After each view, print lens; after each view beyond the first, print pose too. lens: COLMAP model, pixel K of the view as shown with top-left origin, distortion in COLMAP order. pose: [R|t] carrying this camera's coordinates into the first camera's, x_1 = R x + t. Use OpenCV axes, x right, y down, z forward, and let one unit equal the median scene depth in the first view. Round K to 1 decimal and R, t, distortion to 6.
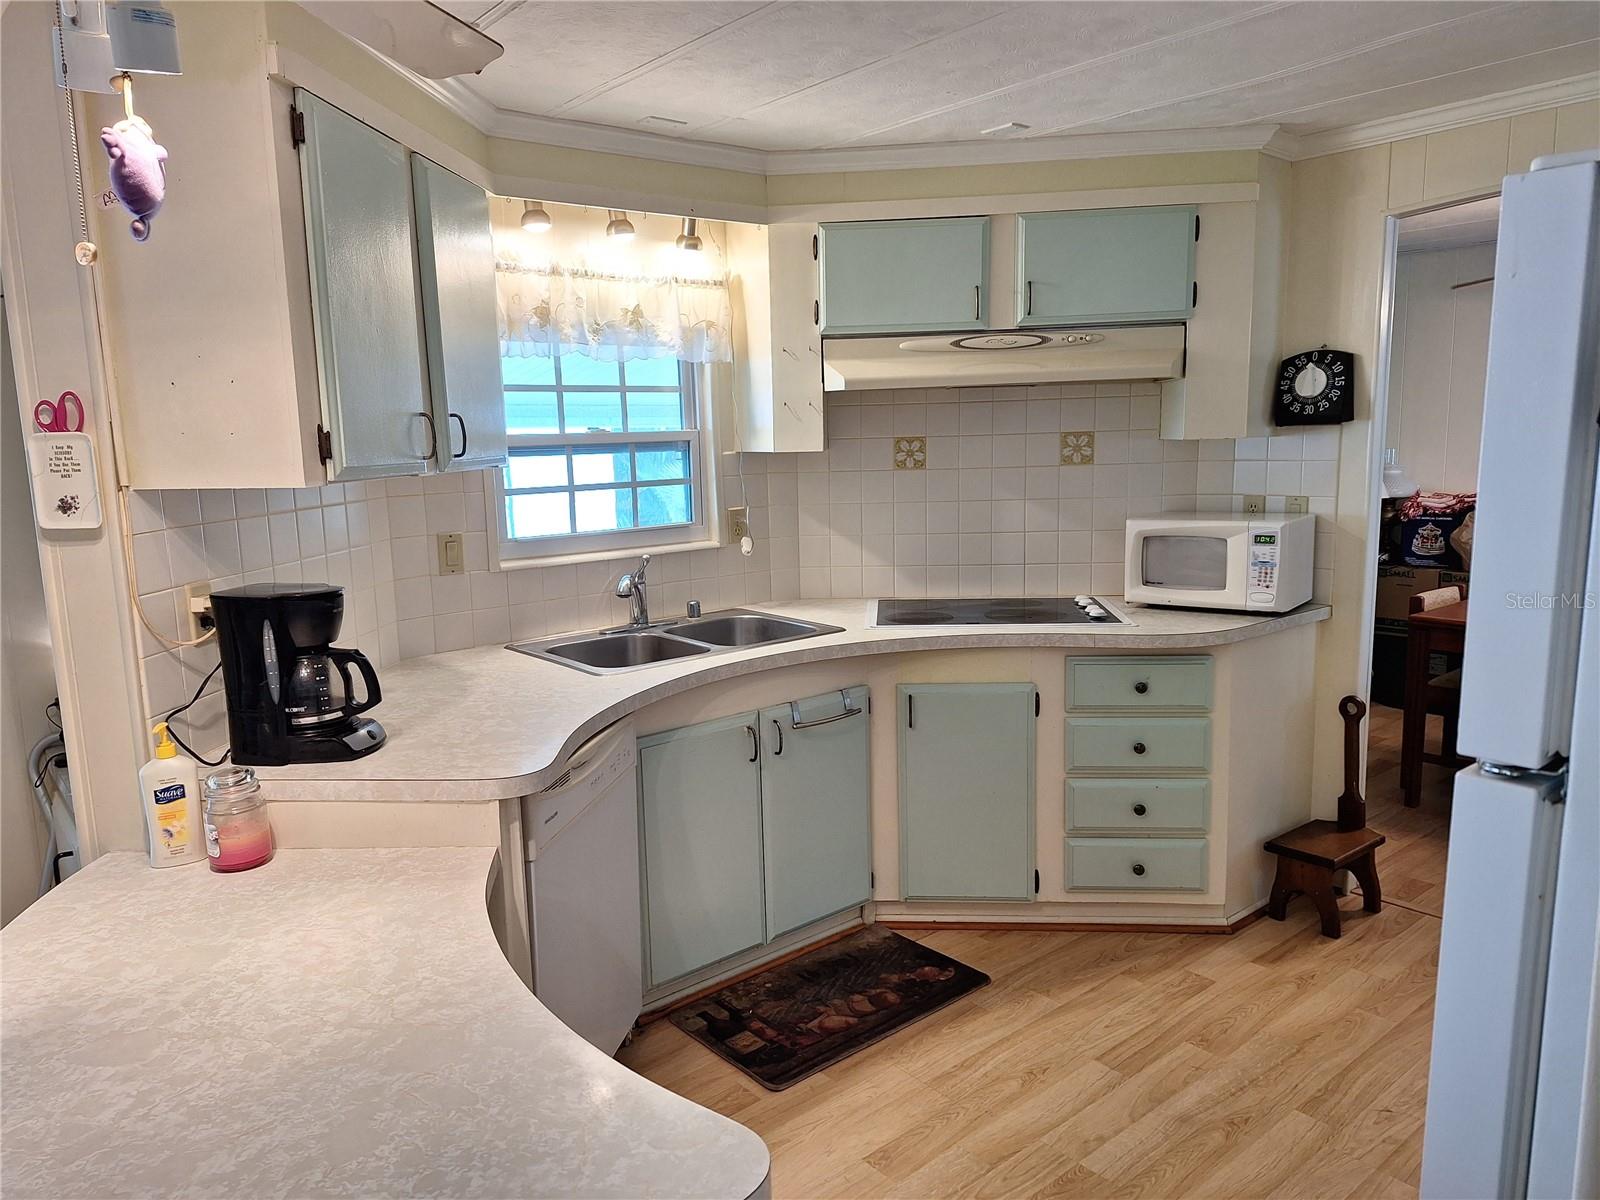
lens RADIAL K [[1107.3, 0, 809.2], [0, 1107.3, 602.3], [0, 0, 1]] dist [0.094526, -0.106480]
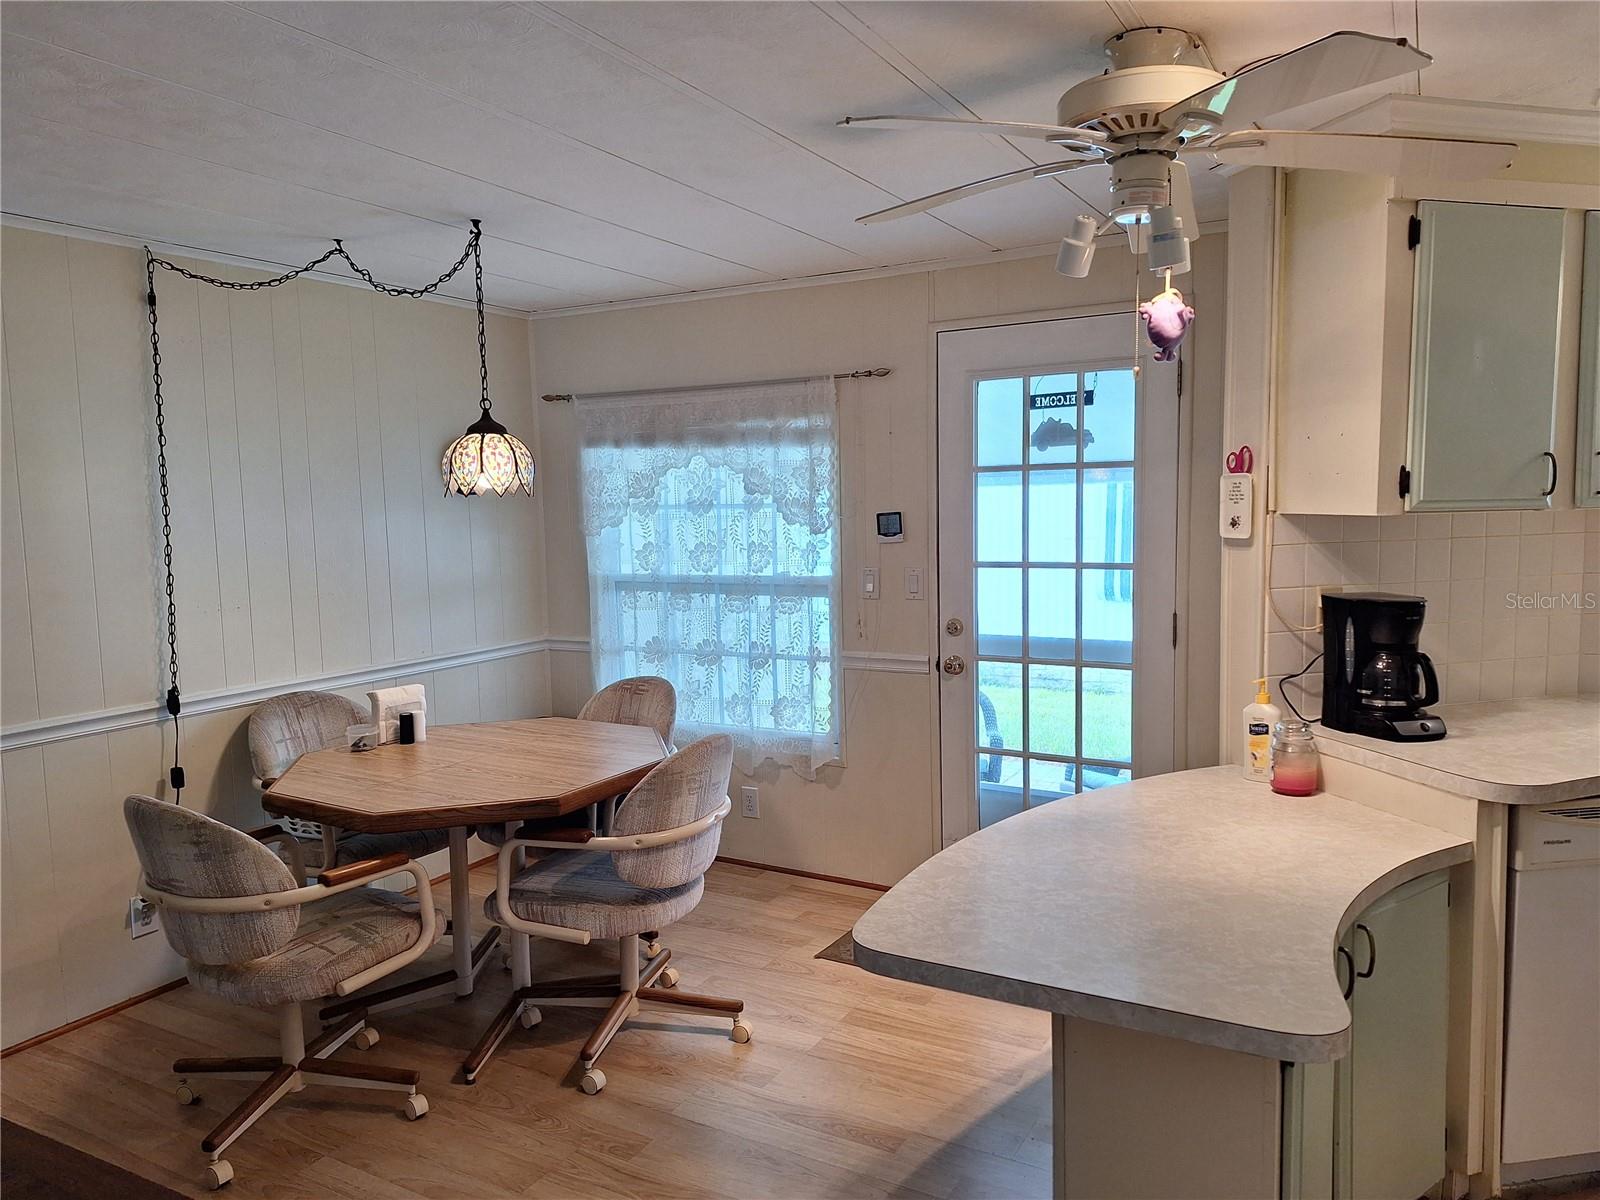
lens RADIAL K [[1086.0, 0, 790.9], [0, 1086.0, 605.1], [0, 0, 1]] dist [0.019669, -0.000083]
pose [[0.354102, 0.109953, -0.928721, 0.445160], [-0.132453, 0.988950, 0.066582, 0.003478], [0.925780, 0.099435, 0.364753, -0.048136]]
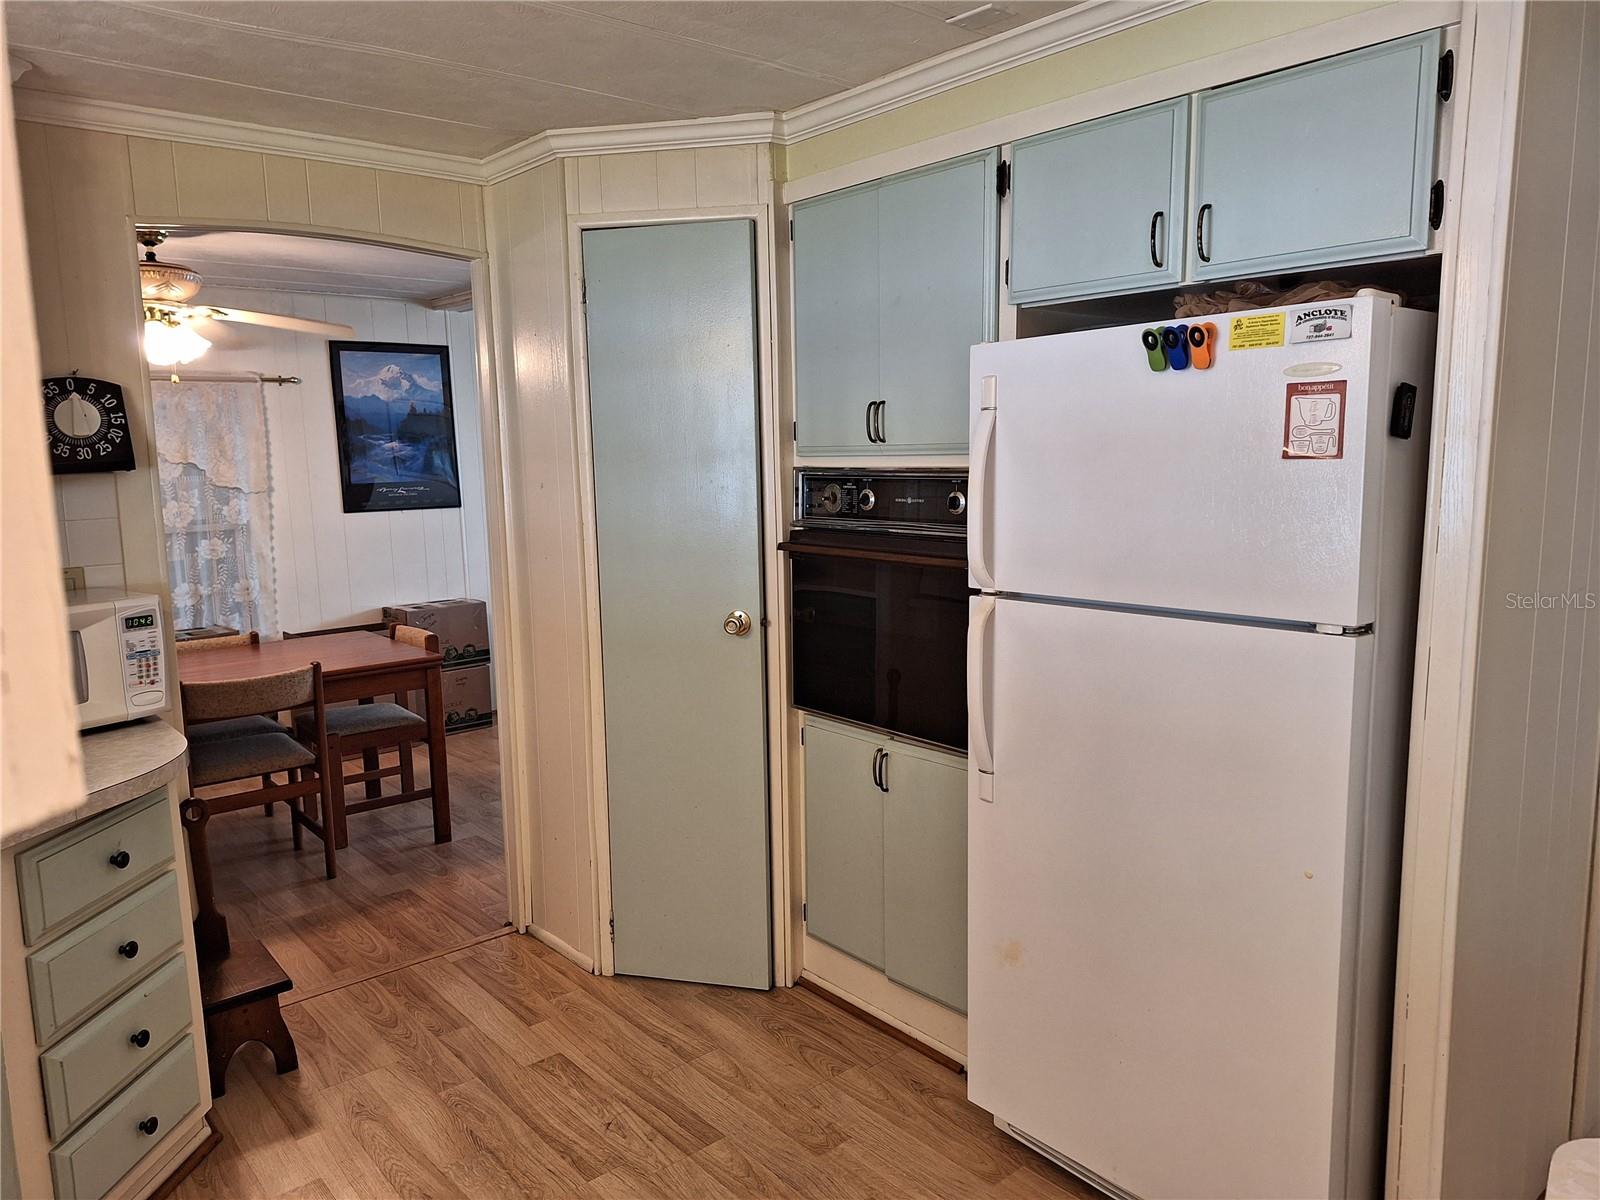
lens RADIAL K [[1114.8, 0, 800.0], [0, 1114.8, 600.0], [0, 0, 1]] dist [0.077557, -0.088007]
pose [[0.009003, -0.112455, 0.993616, -0.495918], [0.180292, 0.977555, 0.109004, -0.106077], [-0.983572, 0.178159, 0.029076, 0.780664]]
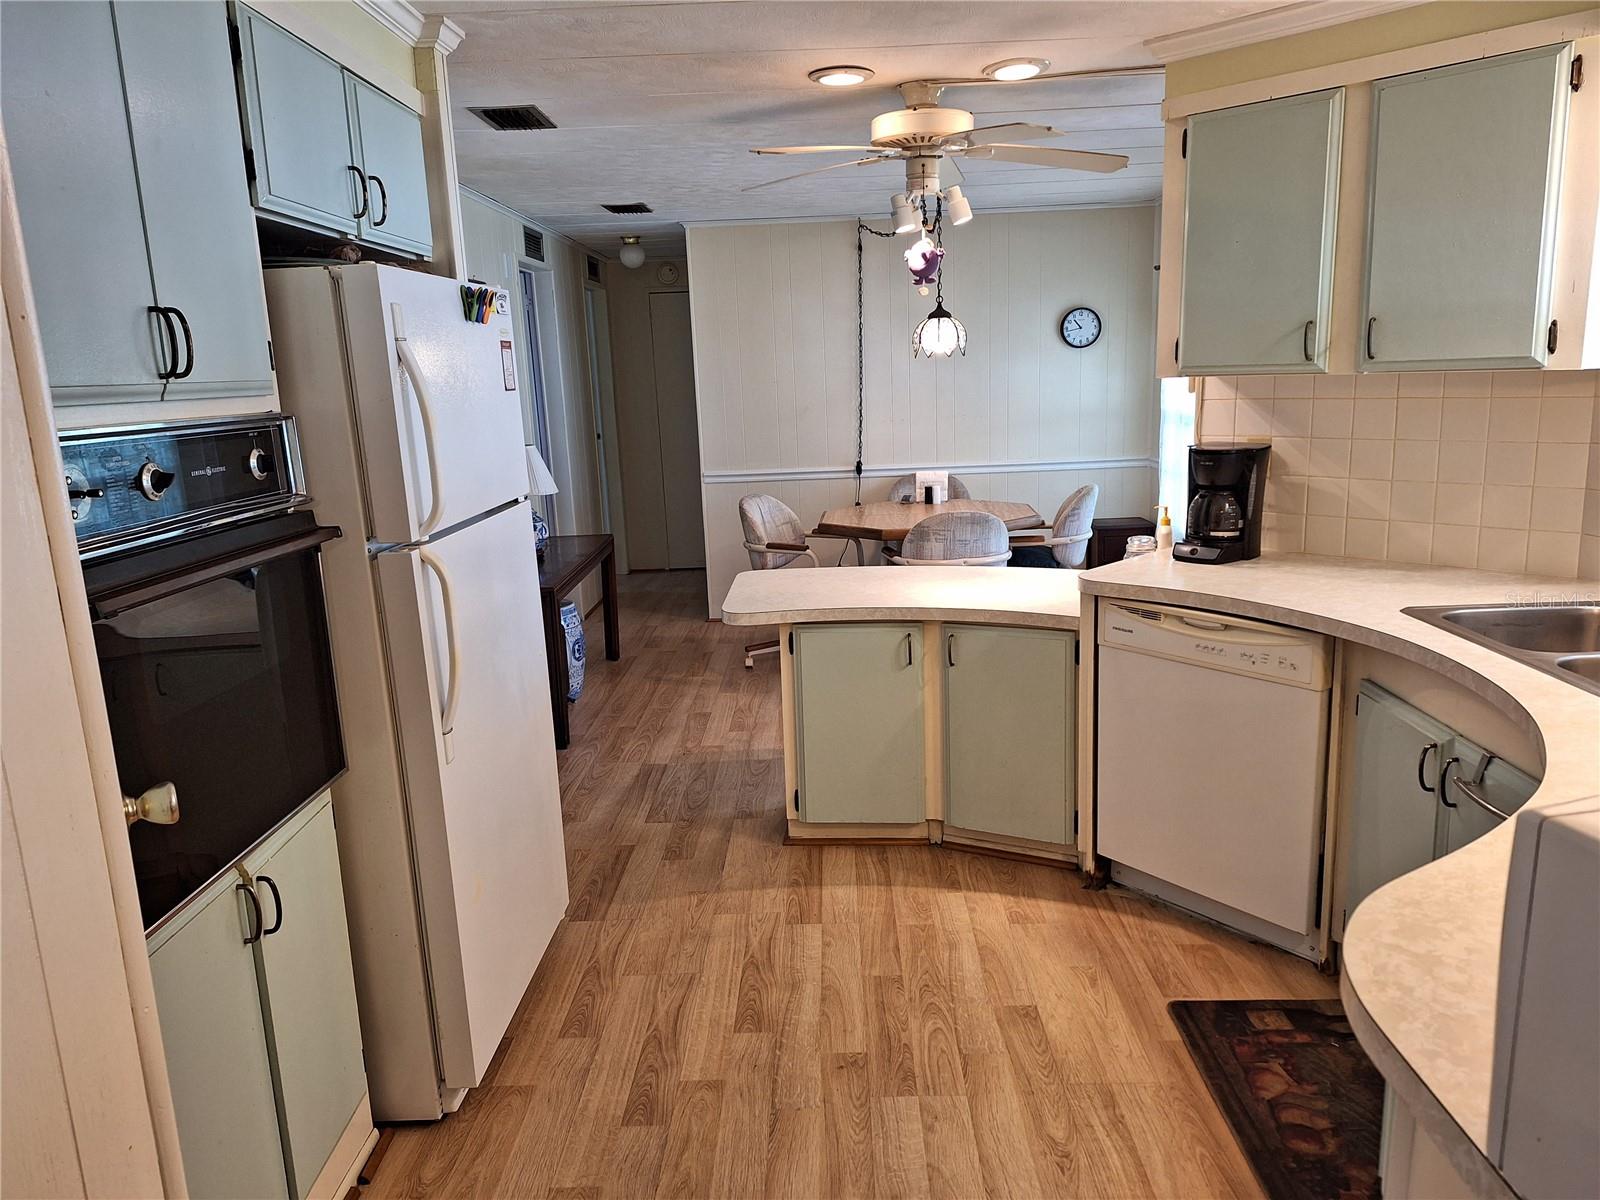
lens RADIAL K [[1114.8, 0, 800.0], [0, 1114.8, 600.0], [0, 0, 1]] dist [0.077557, -0.088007]
pose [[-0.664621, 0.204964, -0.718518, 1.060542], [-0.059379, 0.944109, 0.324241, -0.279149], [0.744818, 0.258162, -0.615304, 1.599747]]
